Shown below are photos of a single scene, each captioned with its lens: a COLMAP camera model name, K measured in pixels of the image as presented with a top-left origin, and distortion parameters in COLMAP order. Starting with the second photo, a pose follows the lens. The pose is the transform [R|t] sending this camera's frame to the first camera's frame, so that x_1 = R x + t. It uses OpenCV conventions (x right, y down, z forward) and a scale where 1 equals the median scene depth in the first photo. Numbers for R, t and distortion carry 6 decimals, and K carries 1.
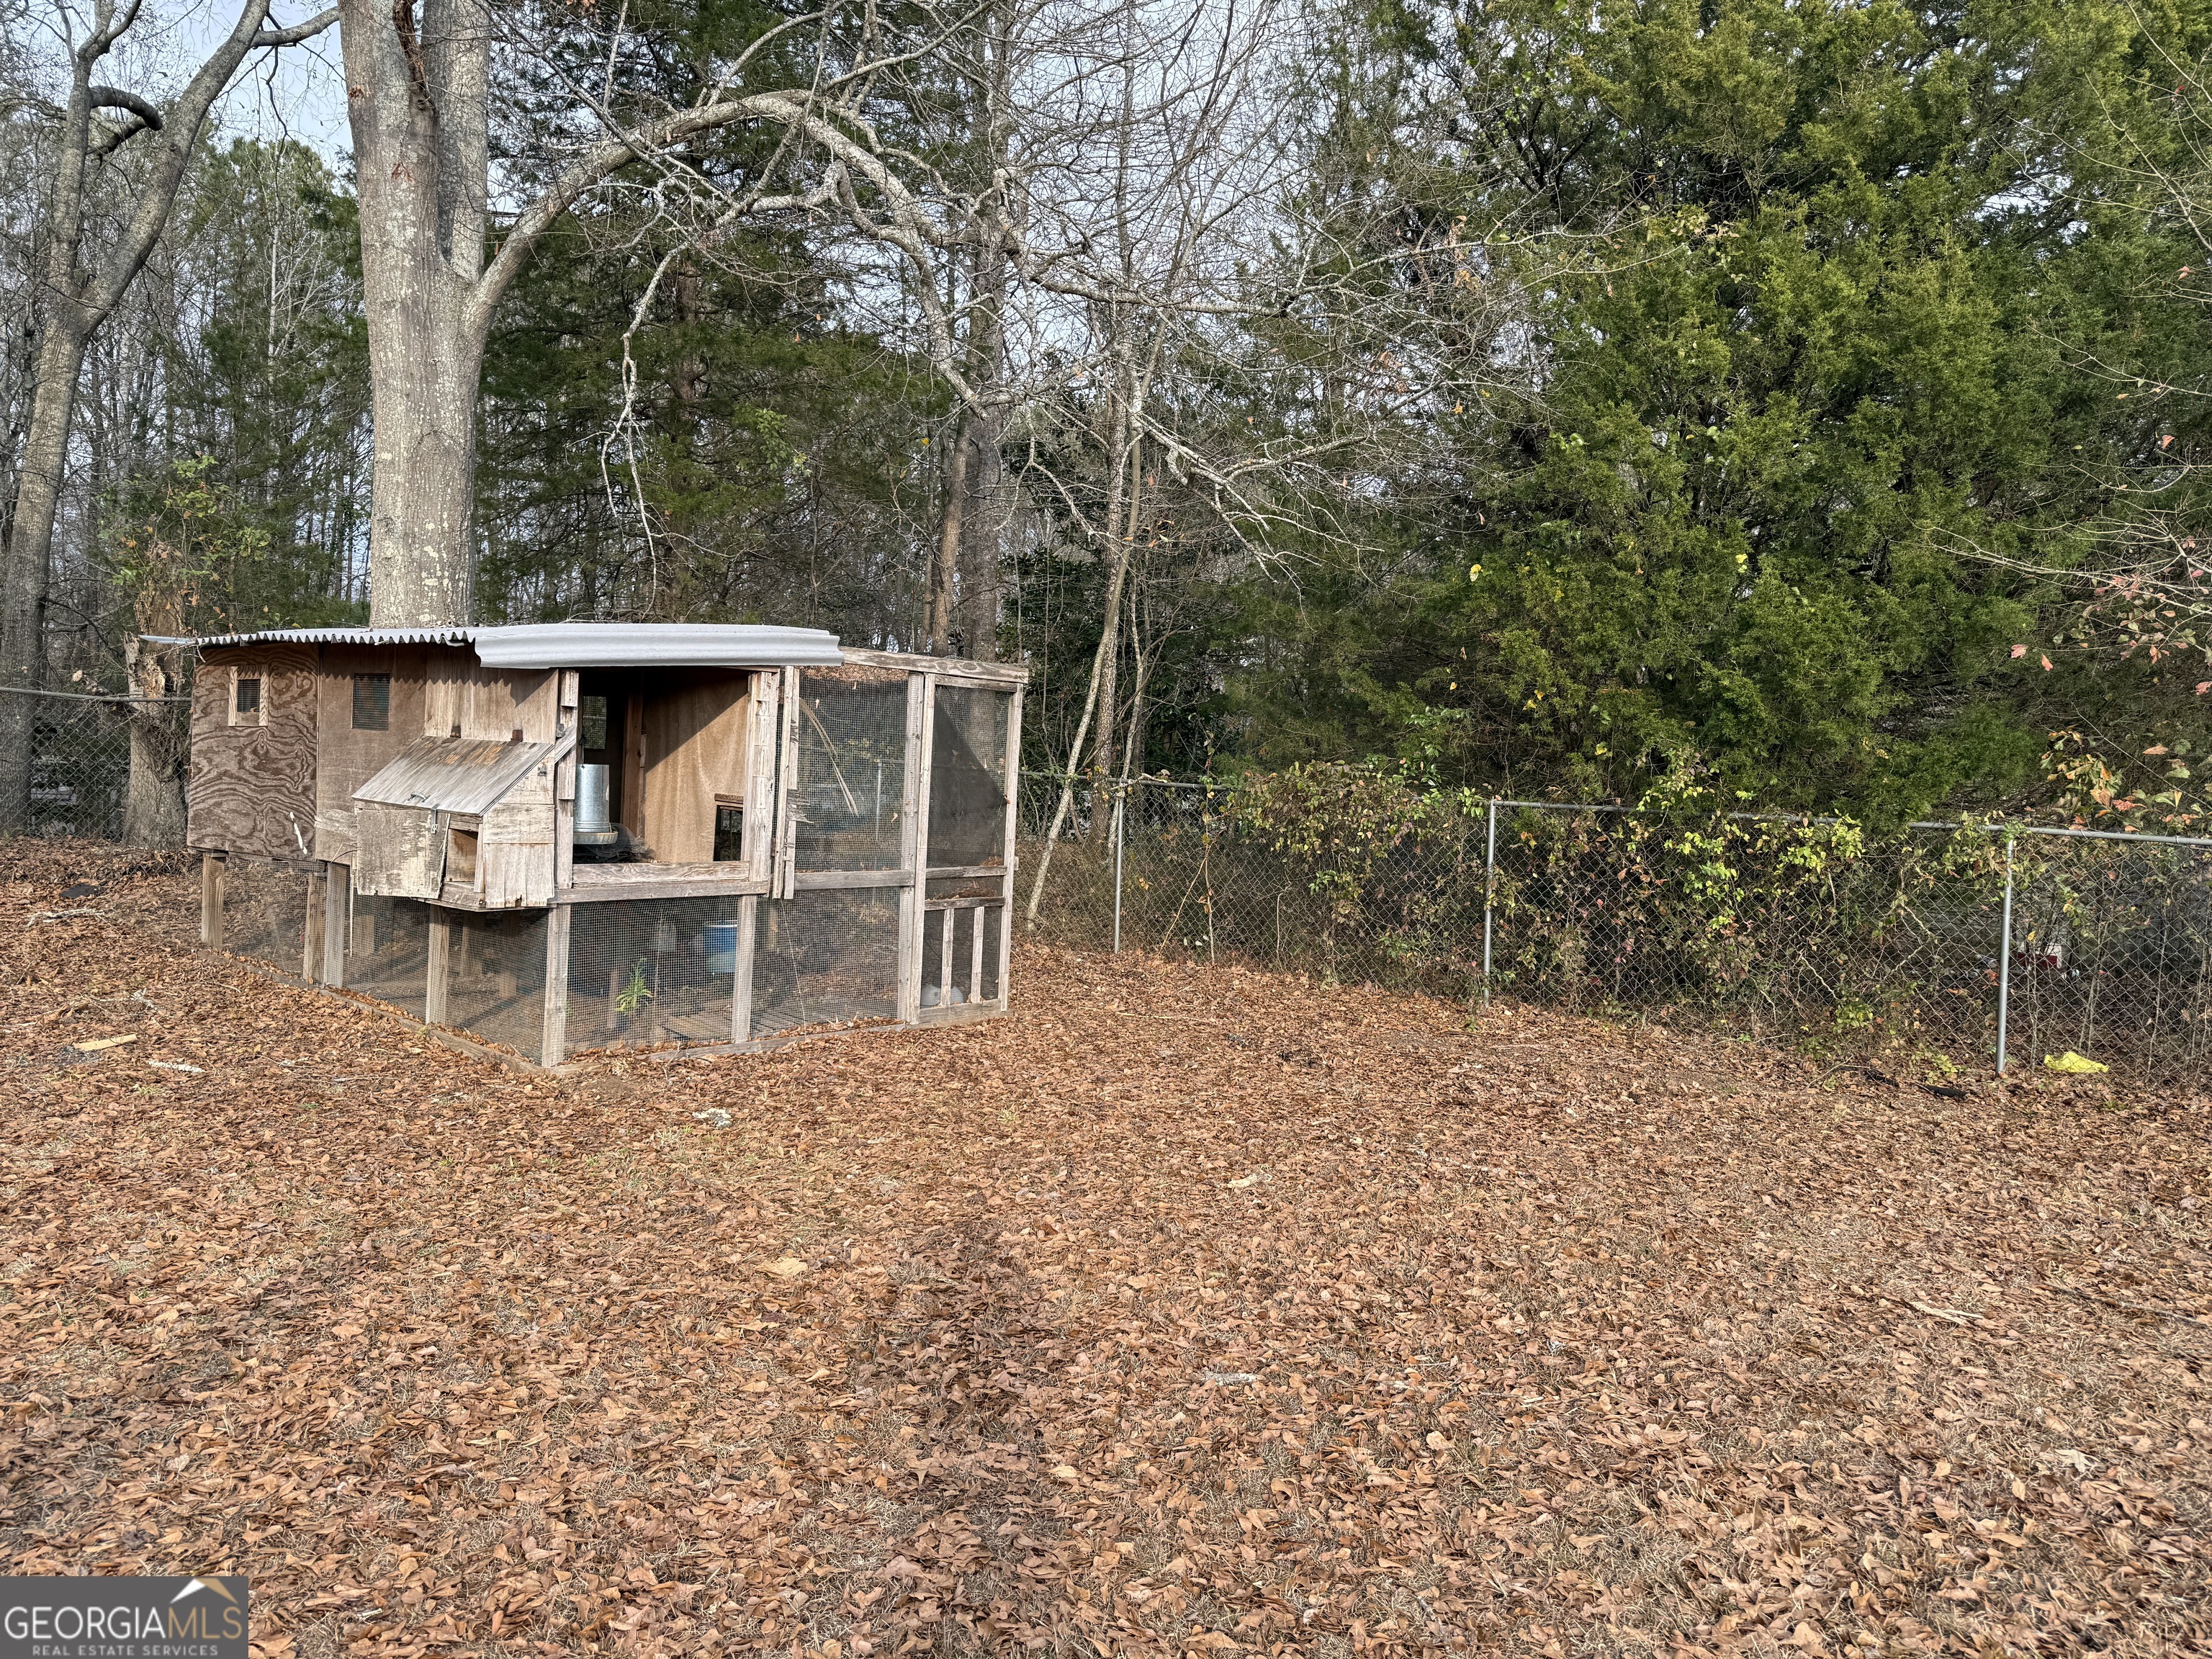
lens RADIAL K [[1562.9, 0, 1103.5], [0, 1562.9, 834.4], [0, 0, 1]] dist [0.038563, -0.033488]
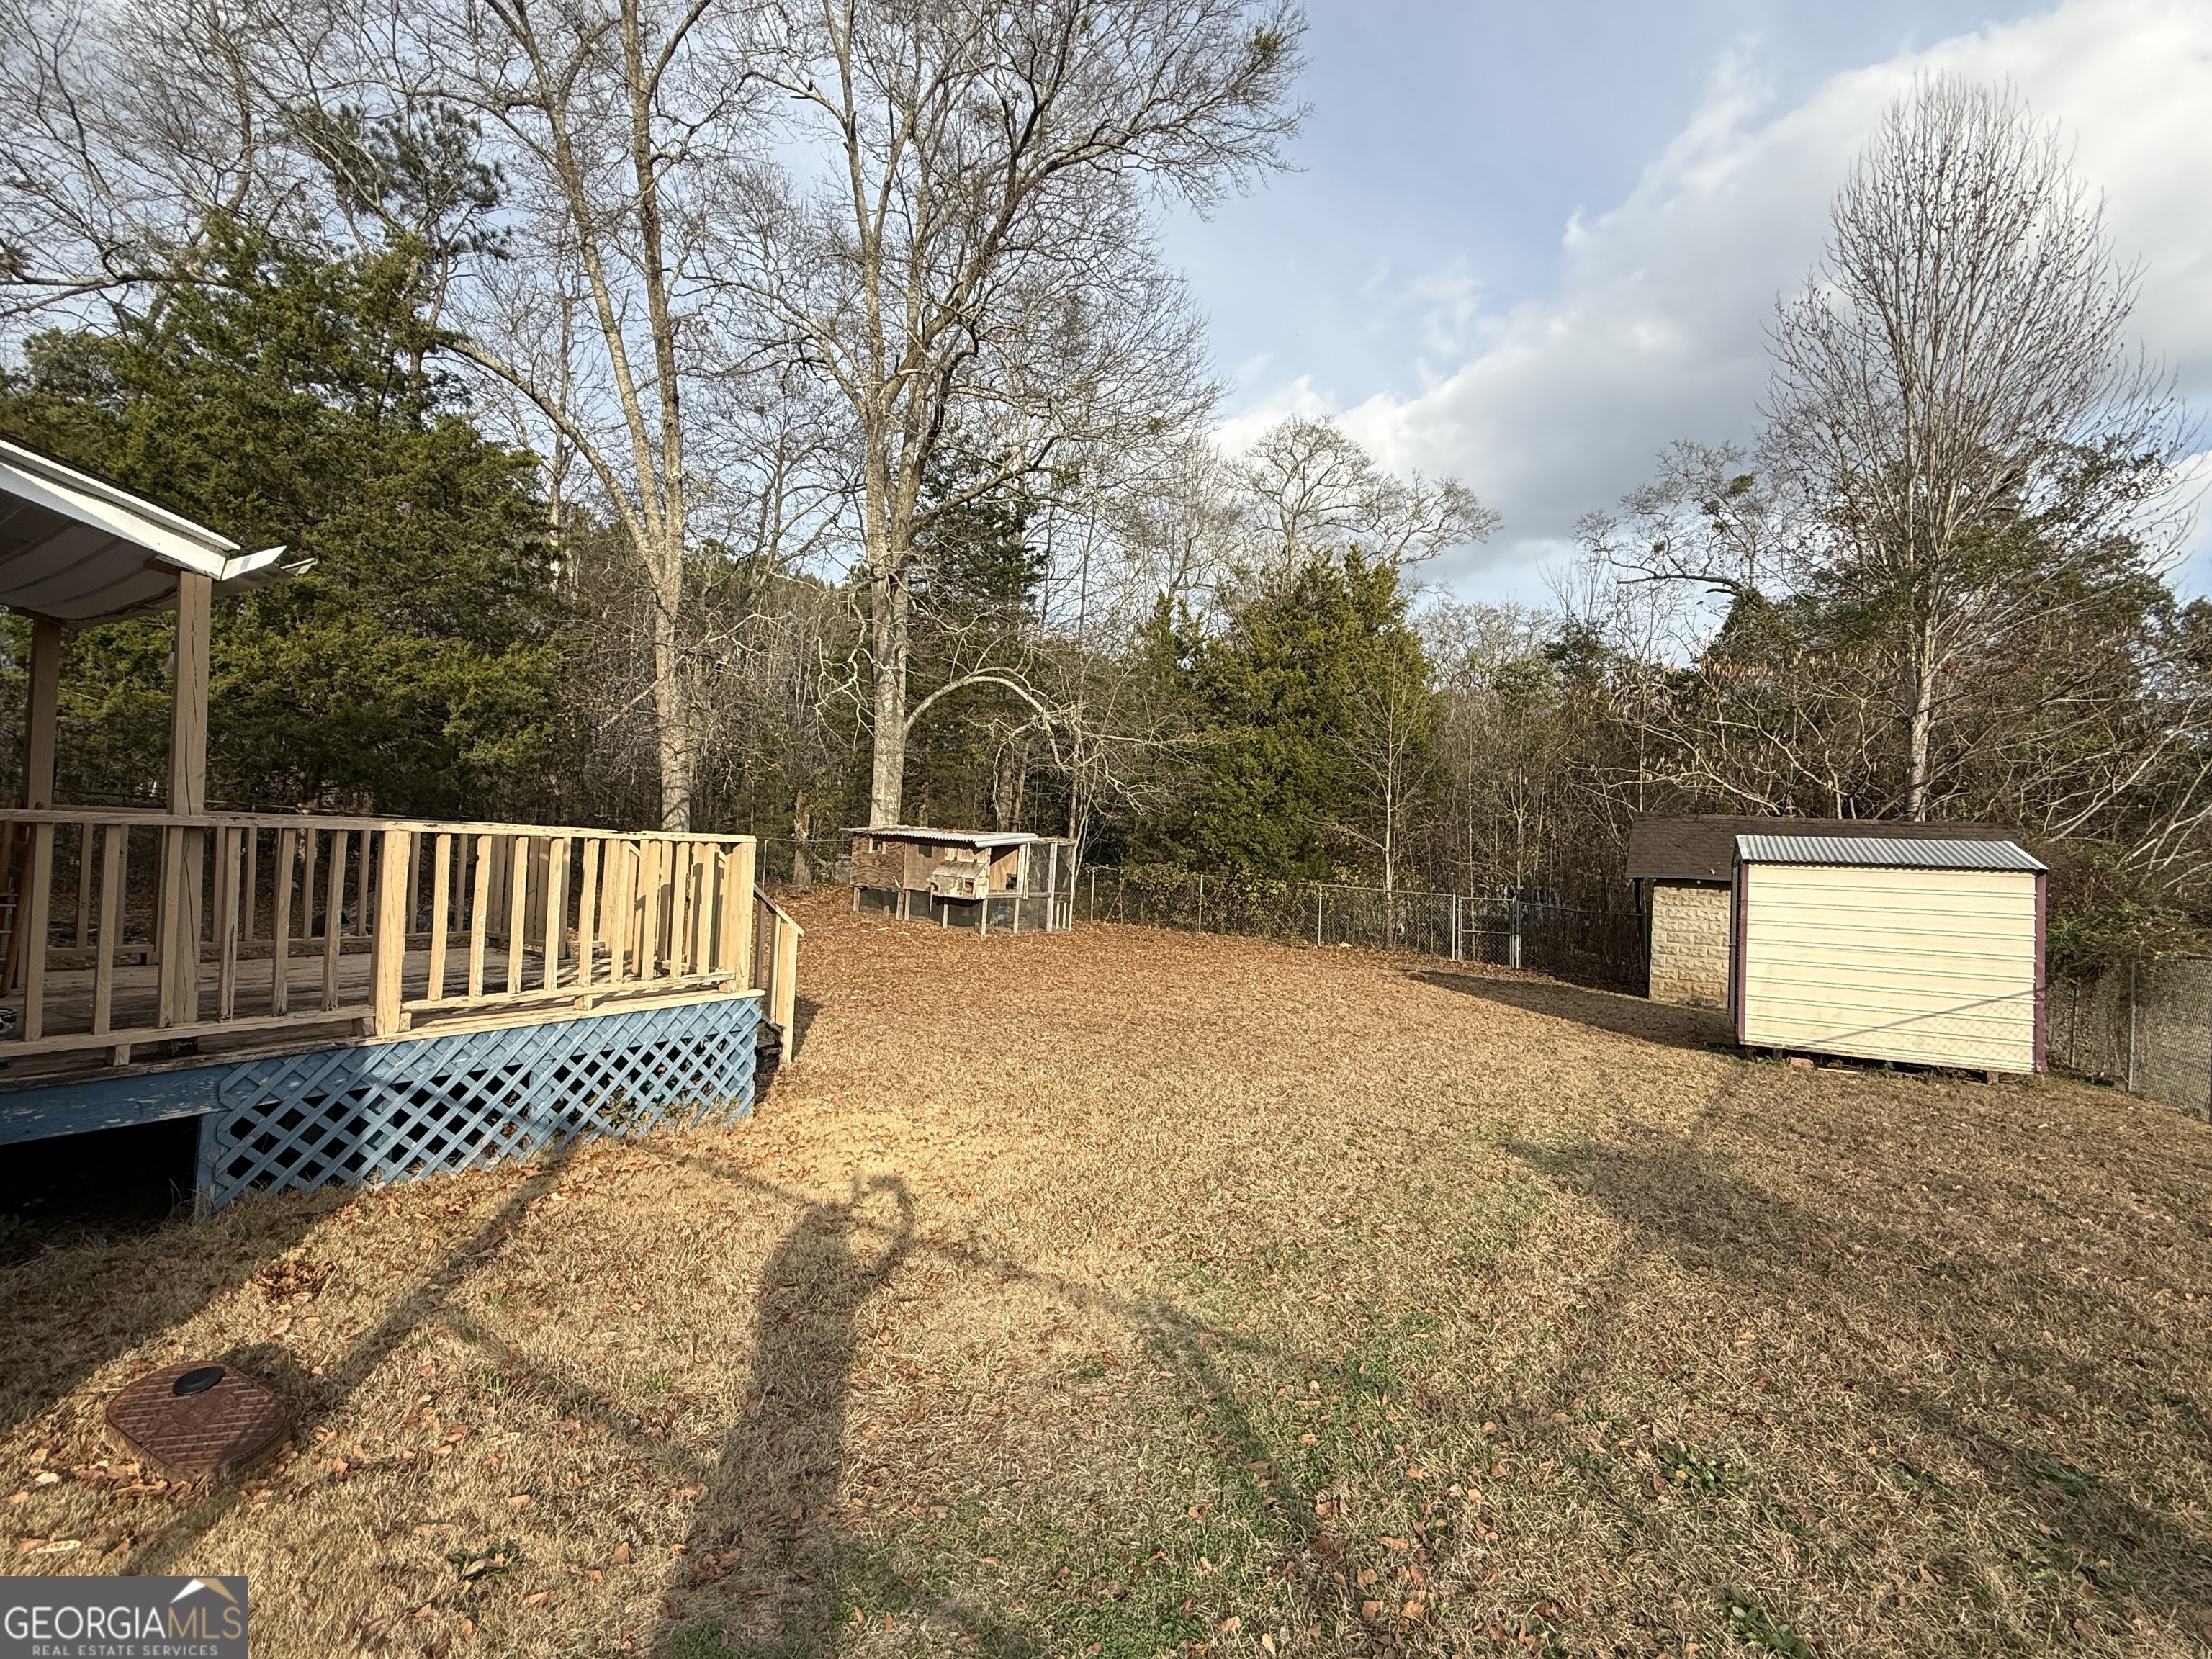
lens RADIAL K [[1015.0, 0, 1101.2], [0, 1015.0, 832.1], [0, 0, 1]] dist [-0.001411, 0.000326]
pose [[0.996502, 0.013977, 0.082389, -0.202116], [-0.009914, 0.998724, -0.049512, -0.004043], [-0.082976, 0.048522, 0.995370, -1.511456]]
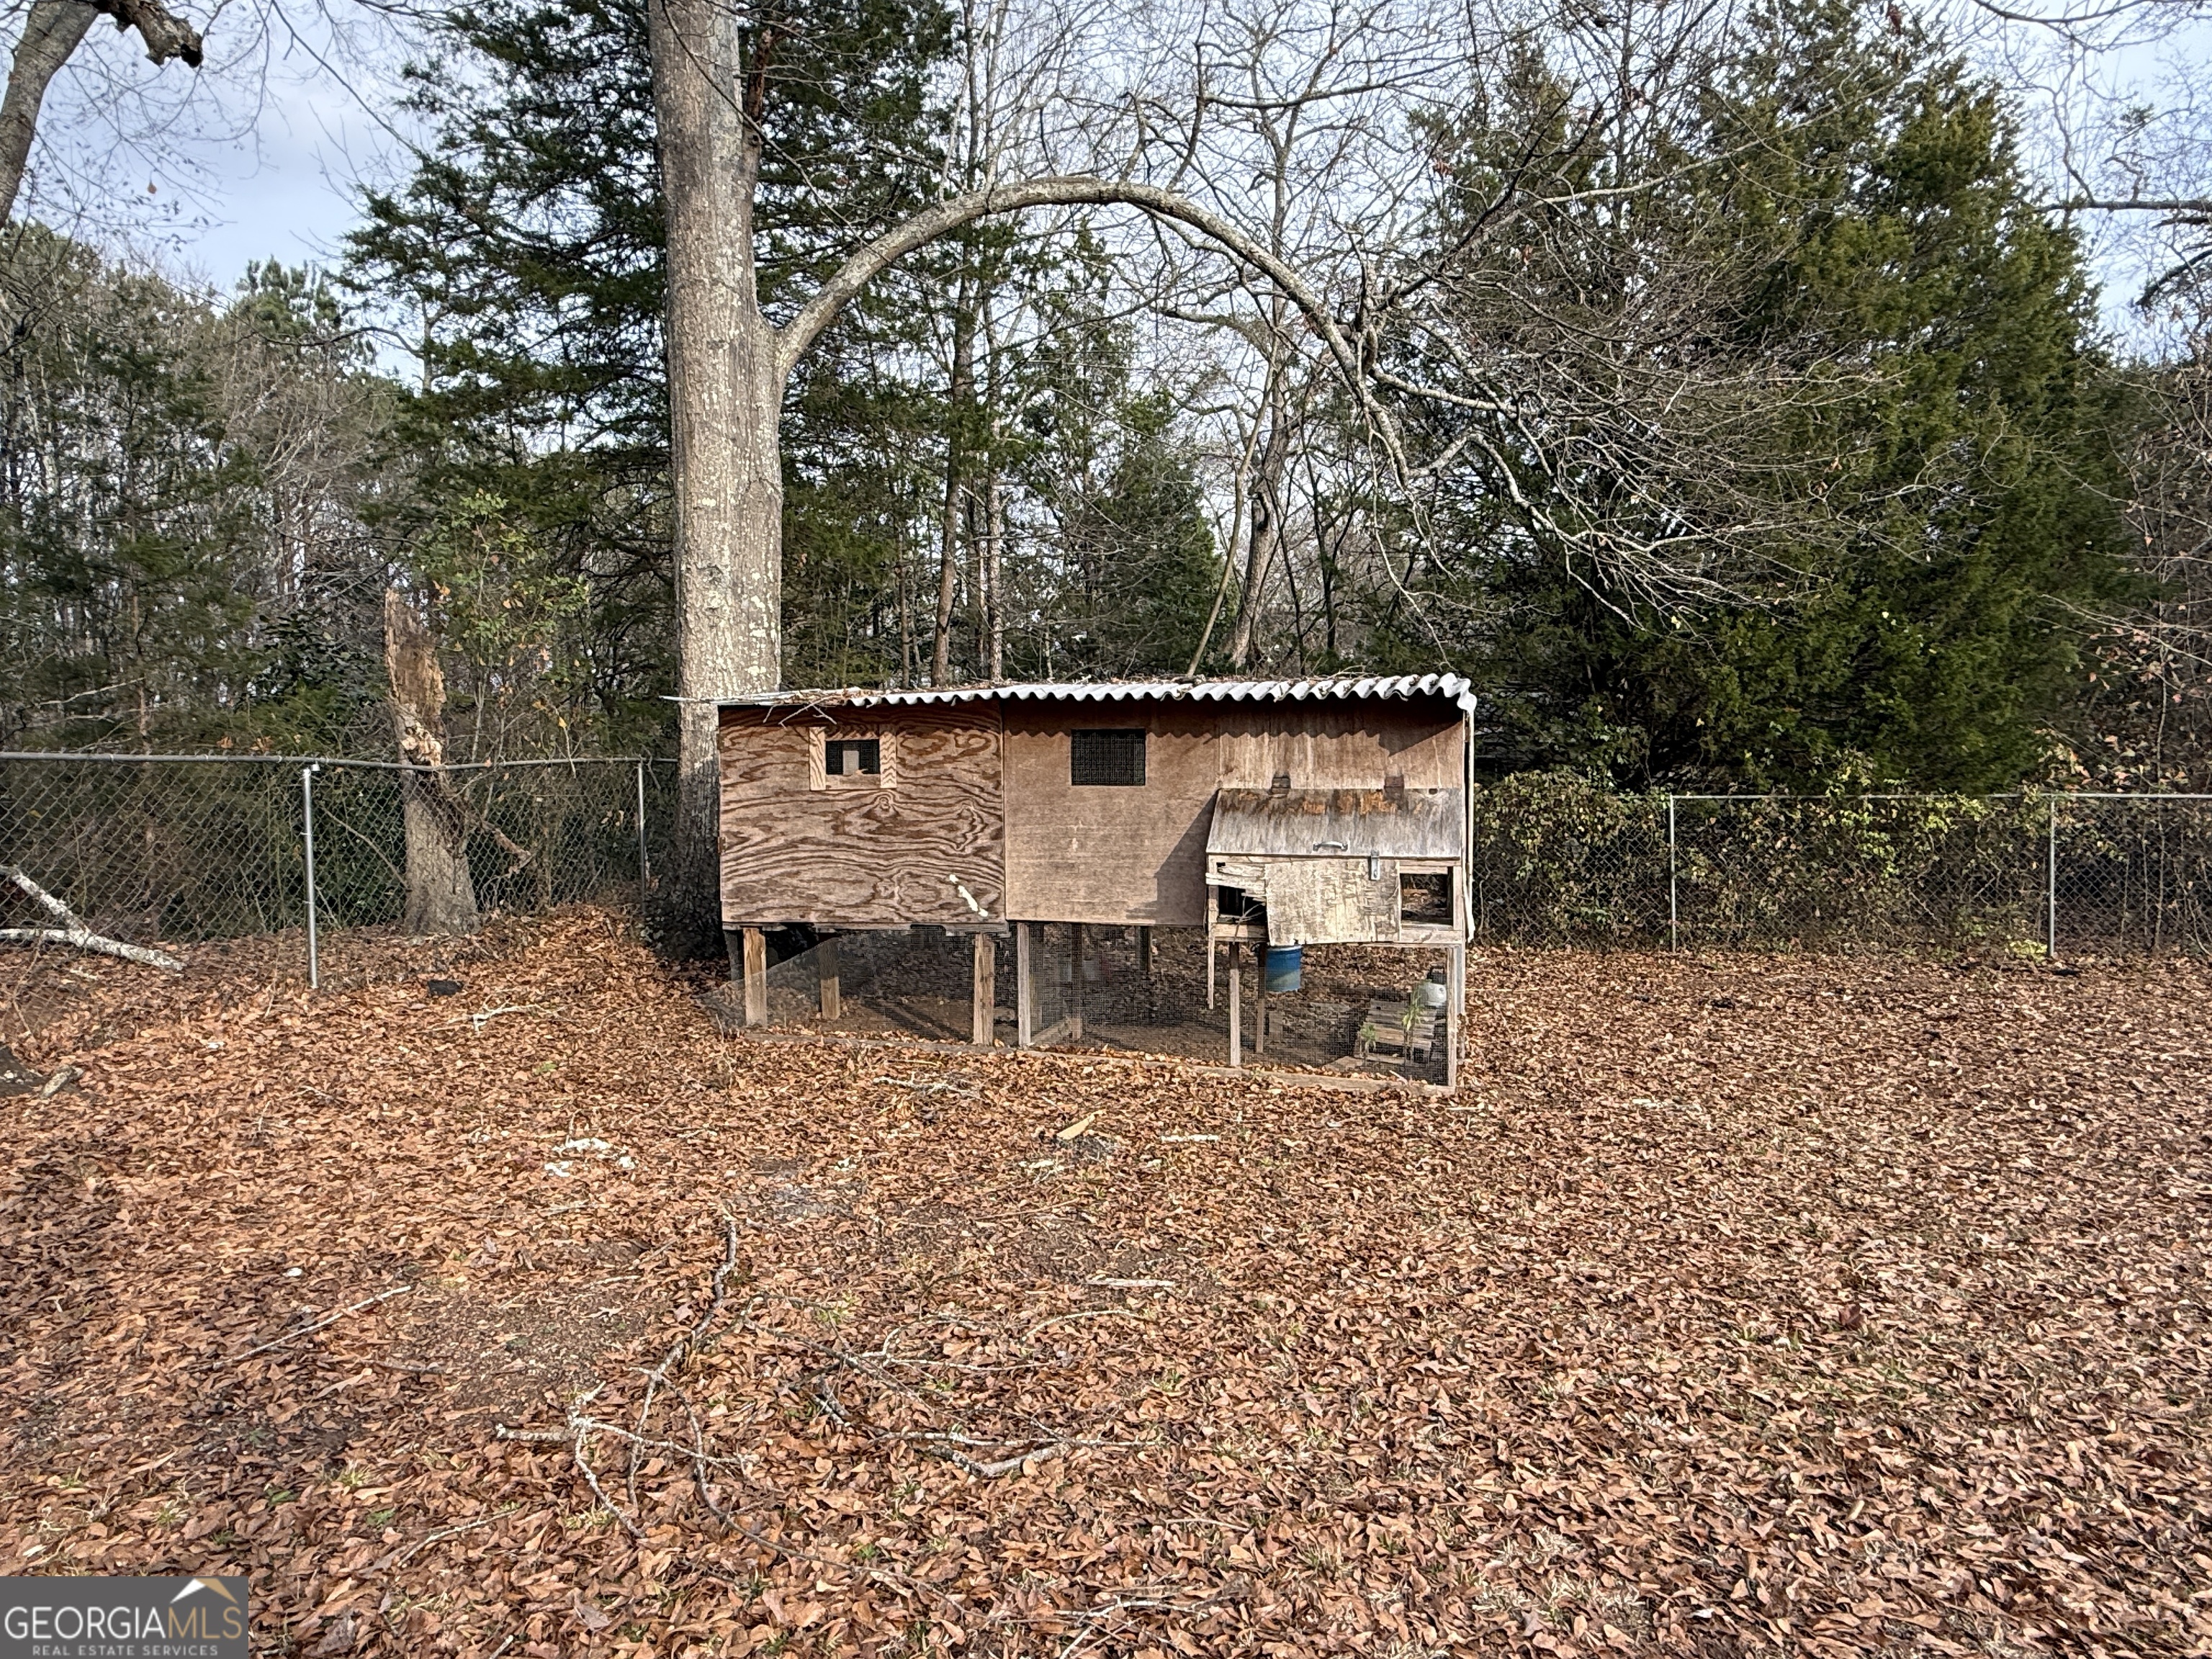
lens RADIAL K [[1326.9, 0, 1112.2], [0, 1326.9, 852.8], [0, 0, 1]] dist [-0.008894, 0.019760]
pose [[0.909757, -0.072789, 0.408710, -0.729694], [0.066522, 0.997347, 0.029549, -0.043718], [-0.409777, 0.000306, 0.912186, 0.204496]]
